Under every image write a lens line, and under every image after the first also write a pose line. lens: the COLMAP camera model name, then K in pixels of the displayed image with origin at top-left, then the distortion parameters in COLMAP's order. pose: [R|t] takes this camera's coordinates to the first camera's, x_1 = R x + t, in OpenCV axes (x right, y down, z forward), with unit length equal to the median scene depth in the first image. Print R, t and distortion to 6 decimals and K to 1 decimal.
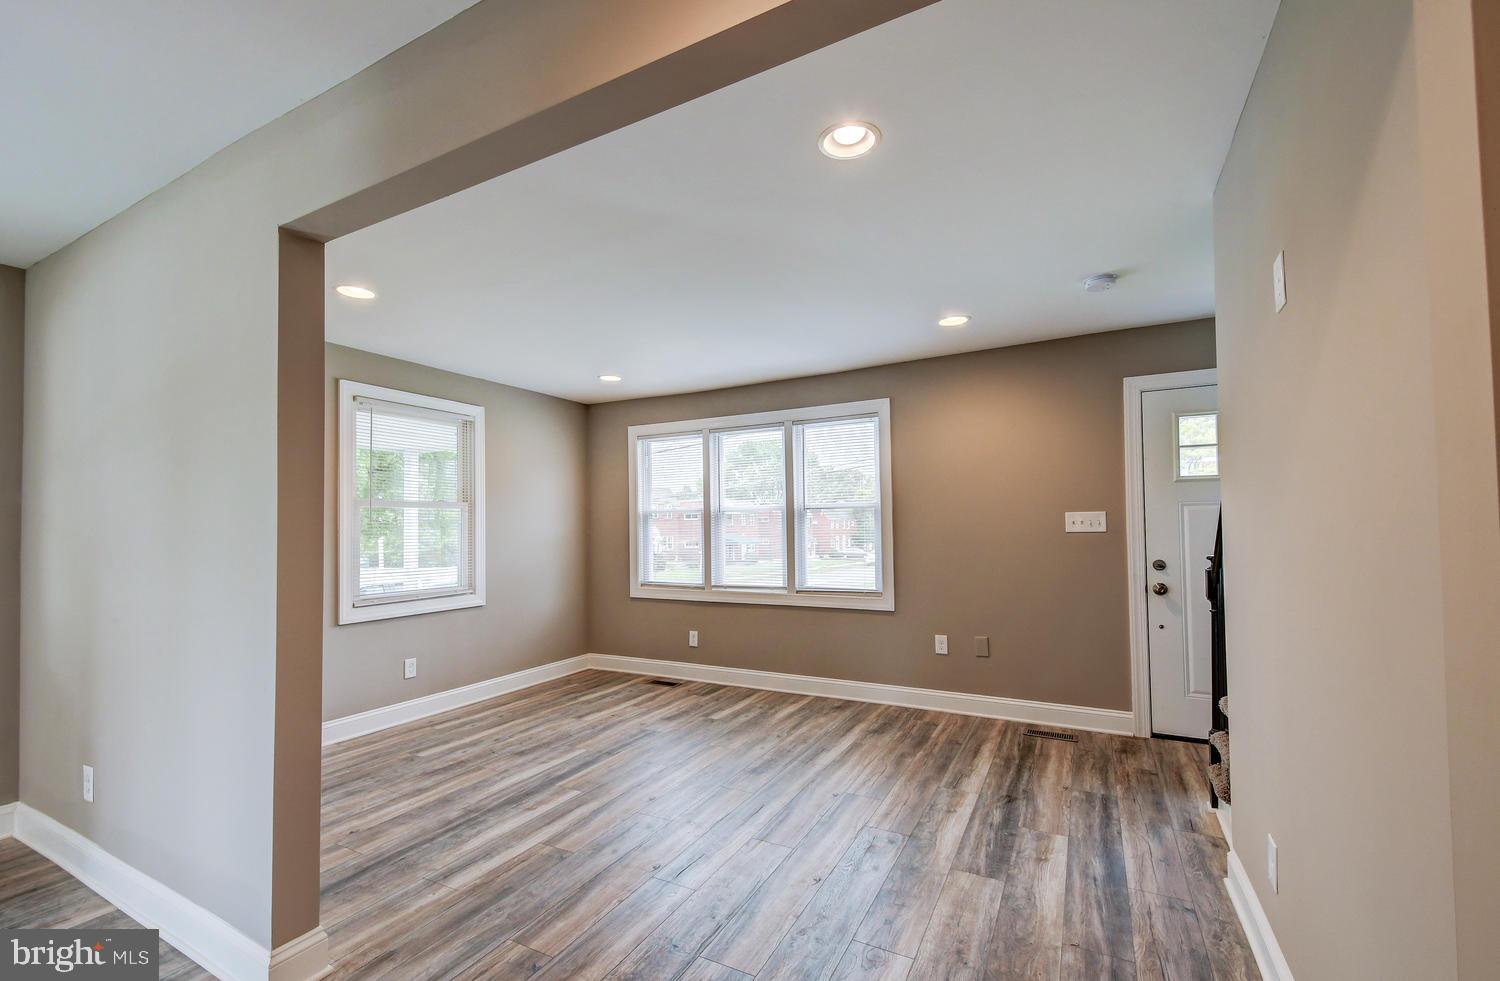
lens RADIAL K [[634.4, 0, 746.2], [0, 634.4, 512.4], [0, 0, 1]] dist [0.041199, -0.022493]
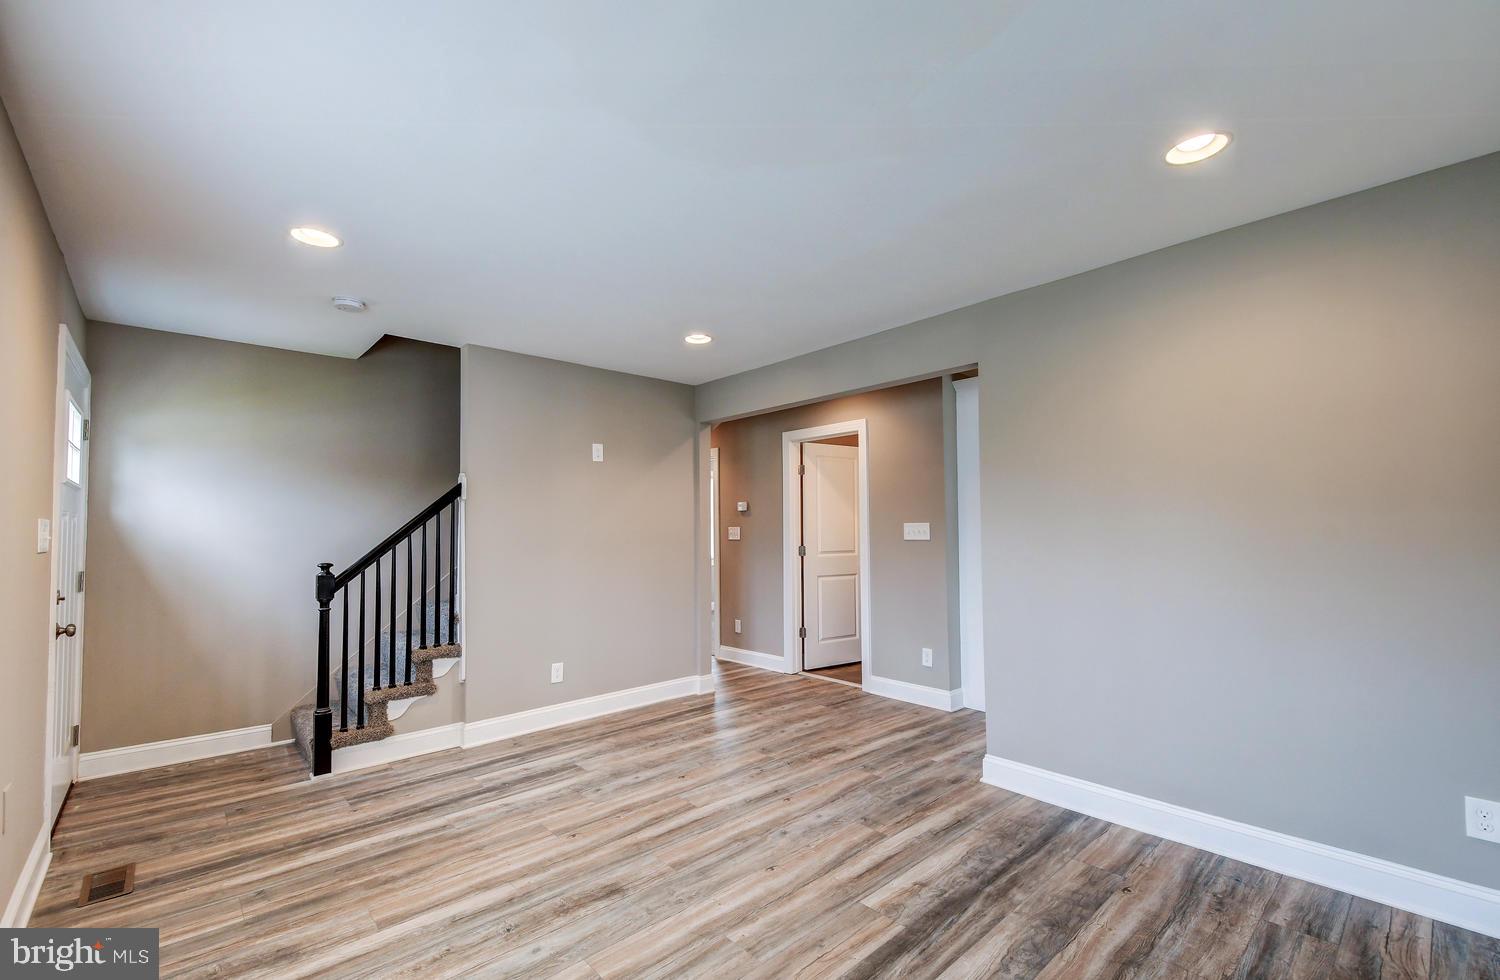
lens RADIAL K [[634.4, 0, 746.2], [0, 634.4, 511.9], [0, 0, 1]] dist [0.041199, -0.022493]
pose [[-0.941156, 0.030359, 0.336606, -0.344454], [0.011468, 0.998252, -0.057969, 0.040531], [-0.337778, -0.050698, -0.939859, 1.527566]]
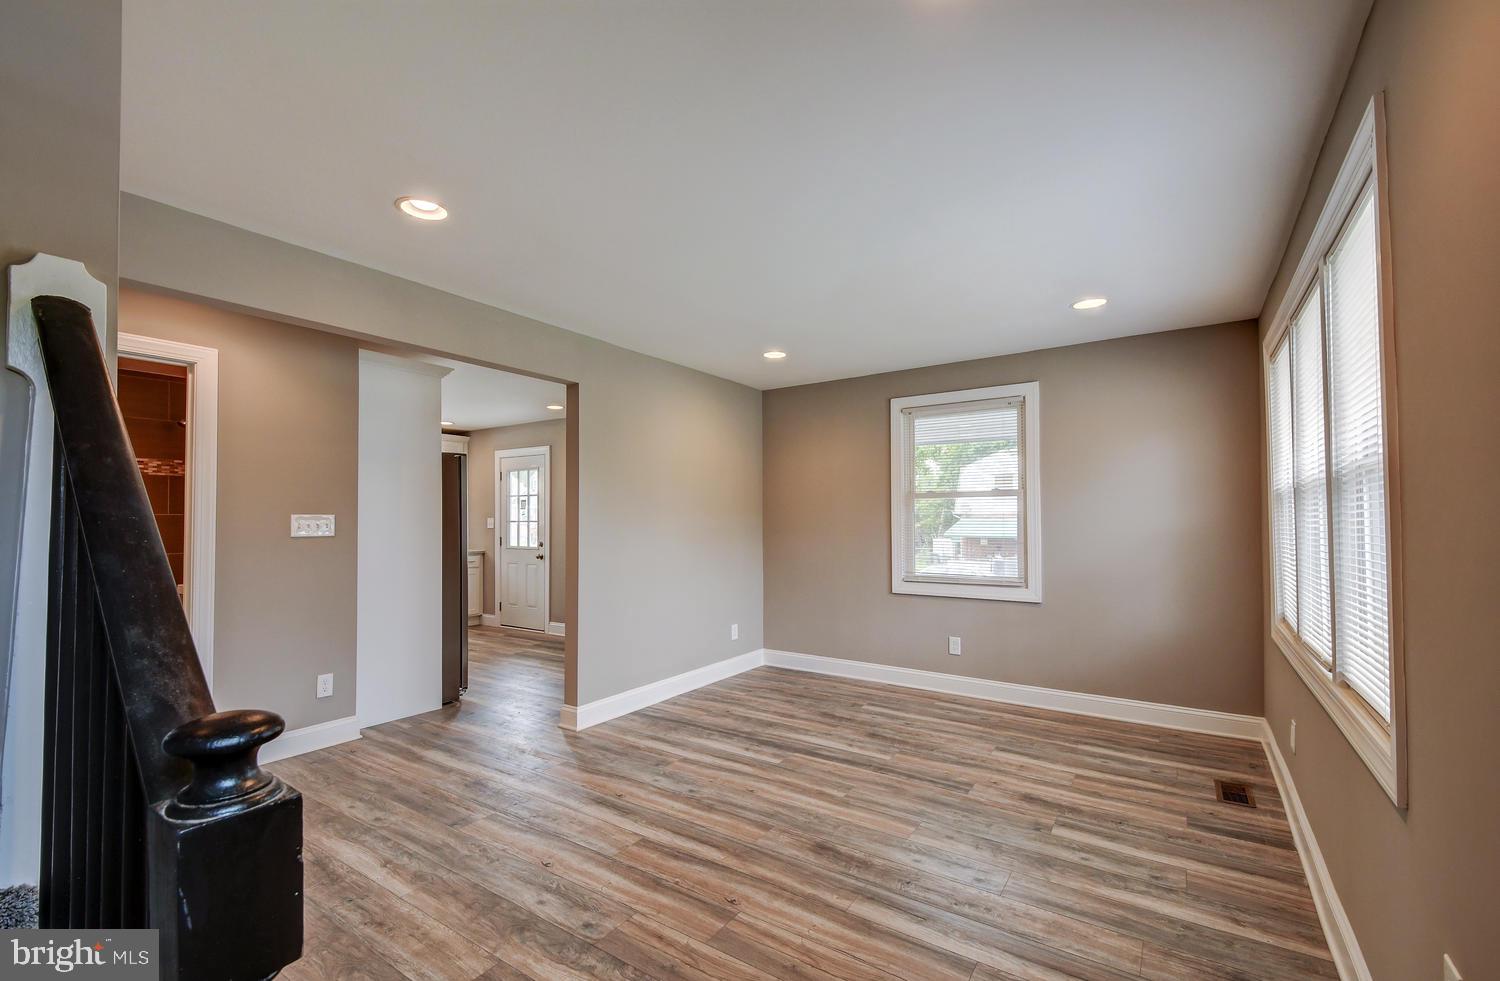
lens RADIAL K [[634.4, 0, 746.2], [0, 634.4, 512.4], [0, 0, 1]] dist [0.041199, -0.022493]
pose [[-0.102617, 0.001359, -0.994720, 0.726599], [0.029613, 0.999560, -0.001689, 0.009940], [0.994280, -0.029630, -0.102612, 0.944654]]
